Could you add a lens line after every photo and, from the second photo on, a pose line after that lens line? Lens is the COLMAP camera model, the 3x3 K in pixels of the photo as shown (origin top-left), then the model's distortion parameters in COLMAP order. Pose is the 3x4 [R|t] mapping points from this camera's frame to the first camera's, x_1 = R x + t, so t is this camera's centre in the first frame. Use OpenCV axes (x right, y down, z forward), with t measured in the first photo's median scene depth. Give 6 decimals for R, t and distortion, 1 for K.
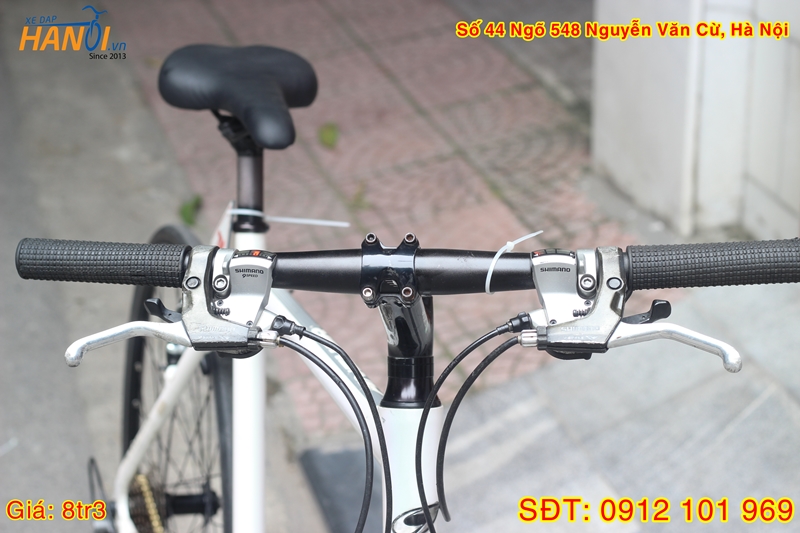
lens RADIAL K [[1807.8, 0, 400.0], [0, 1807.8, 266.5], [0, 0, 1]] dist [-0.156685, -0.060714]
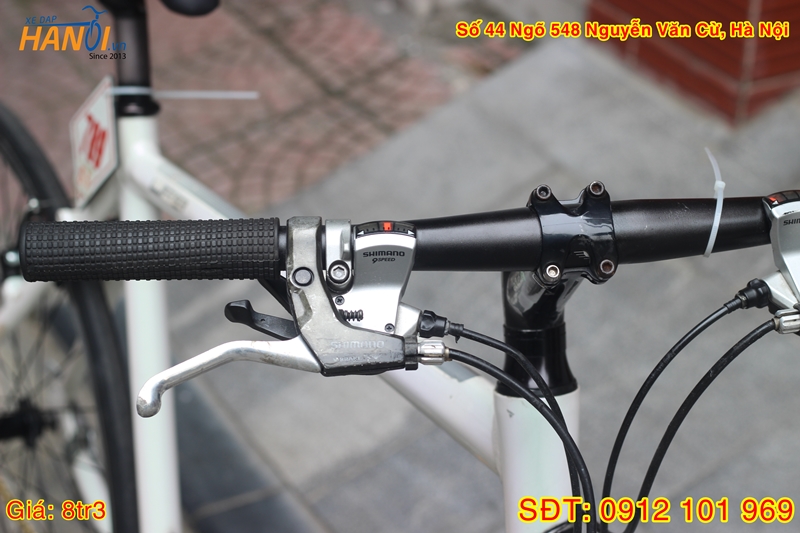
lens RADIAL K [[1886.1, 0, 400.0], [0, 1886.1, 266.5], [0, 0, 1]] dist [-0.145412, 0.373102]
pose [[0.972501, -0.088469, 0.215442, -0.237236], [0.058625, 0.988247, 0.141180, -0.096420], [-0.225400, -0.124667, 0.966257, 0.291084]]
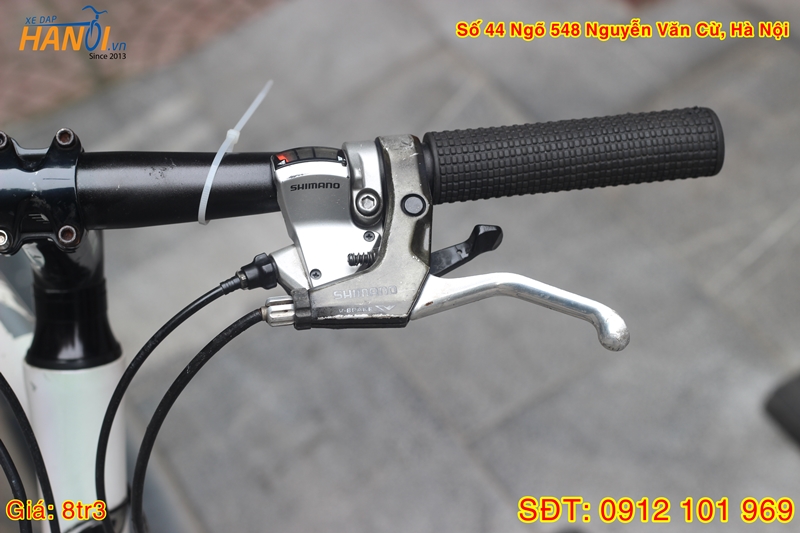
lens RADIAL K [[1930.6, 0, 400.0], [0, 1930.6, 266.5], [0, 0, 1]] dist [-0.128356, -0.140306]
pose [[0.978502, -0.066163, 0.195338, -0.013108], [0.022682, 0.975923, 0.216934, -0.109130], [-0.204988, -0.207840, 0.956443, 0.371749]]
